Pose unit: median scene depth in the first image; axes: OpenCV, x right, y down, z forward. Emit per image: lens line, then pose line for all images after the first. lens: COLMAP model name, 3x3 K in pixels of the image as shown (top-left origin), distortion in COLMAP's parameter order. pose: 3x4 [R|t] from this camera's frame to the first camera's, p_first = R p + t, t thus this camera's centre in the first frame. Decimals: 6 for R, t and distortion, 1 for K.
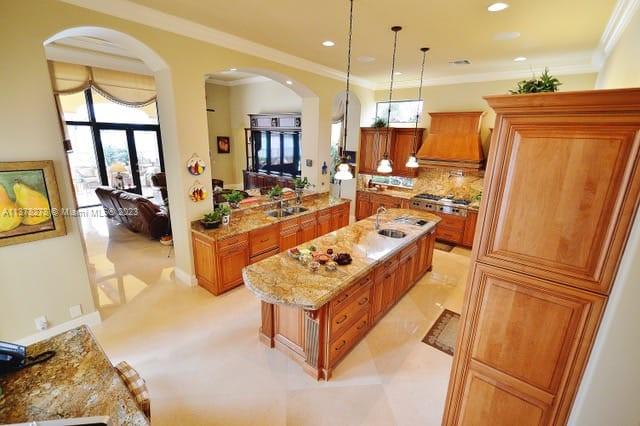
lens RADIAL K [[282.1, 0, 319.8], [0, 282.1, 209.9], [0, 0, 1]] dist [-0.003838, -0.000818]
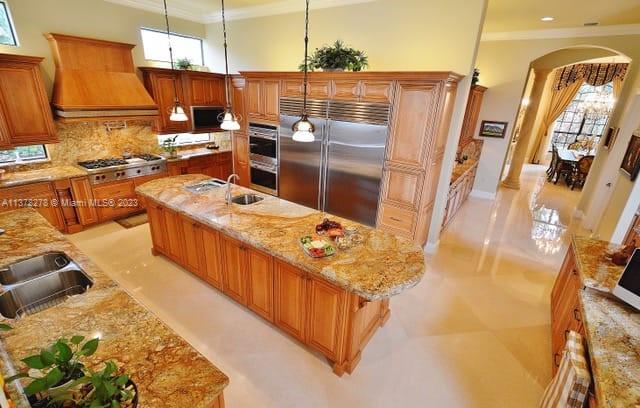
lens RADIAL K [[289.6, 0, 323.9], [0, 289.6, 199.9], [0, 0, 1]] dist [-0.000679, -0.001458]
pose [[-0.072344, -0.369852, 0.926270, -0.378452], [0.203498, 0.903693, 0.376732, -0.129786], [-0.976399, 0.215749, 0.009887, 0.489744]]
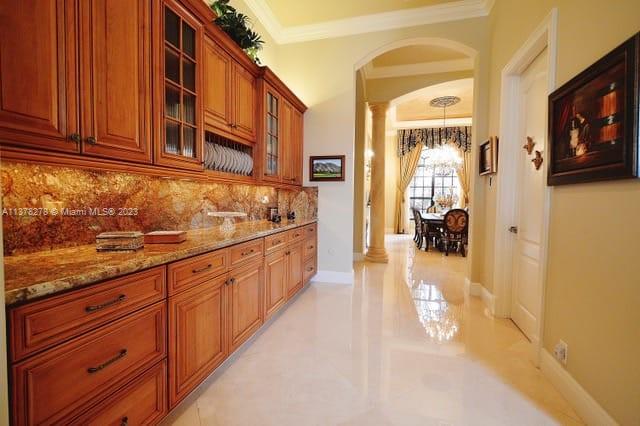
lens RADIAL K [[282.1, 0, 318.5], [0, 282.1, 207.2], [0, 0, 1]] dist [-0.003838, -0.000818]
pose [[-0.408324, -0.058135, 0.910984, 0.062090], [0.207512, 0.965930, 0.154653, 0.139806], [-0.888937, 0.252189, -0.382349, 0.130860]]
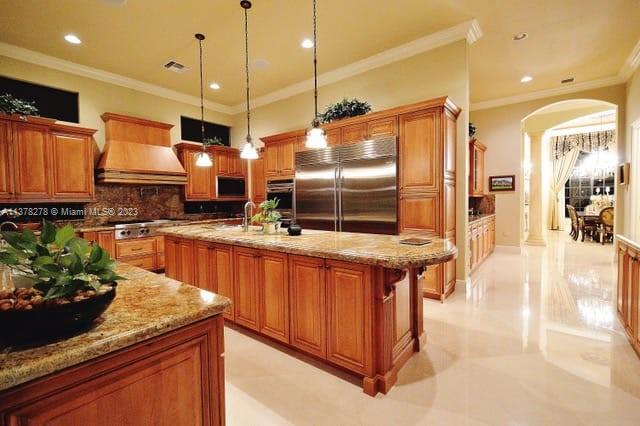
lens RADIAL K [[282.1, 0, 323.1], [0, 282.1, 209.7], [0, 0, 1]] dist [-0.003838, -0.000818]
pose [[-0.025546, -0.055400, 0.998137, -0.392108], [0.266323, 0.962001, 0.060211, 0.012083], [-0.963545, 0.267365, -0.009821, 0.523618]]
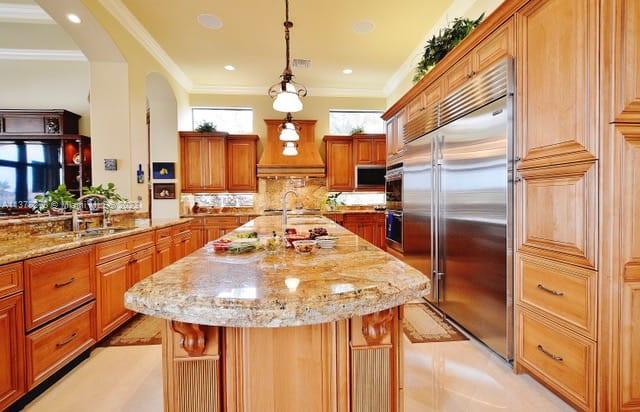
lens RADIAL K [[289.6, 0, 320.8], [0, 289.6, 203.6], [0, 0, 1]] dist [-0.000679, -0.001458]
pose [[0.711112, -0.044962, 0.701639, -0.156024], [0.202946, 0.968601, -0.143617, 0.093272], [-0.673151, 0.244523, 0.697909, 0.287994]]
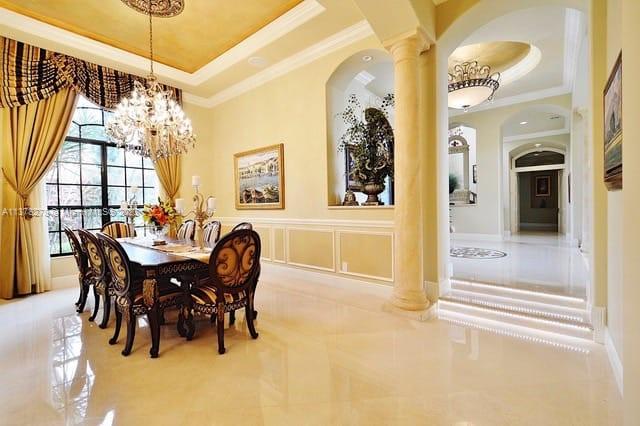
lens RADIAL K [[282.1, 0, 321.2], [0, 282.1, 211.9], [0, 0, 1]] dist [-0.003838, -0.000818]
pose [[-0.999957, -0.004370, 0.008160, 0.613884], [-0.001985, 0.962265, 0.272107, 0.259618], [-0.009041, 0.272079, -0.962232, -0.277435]]
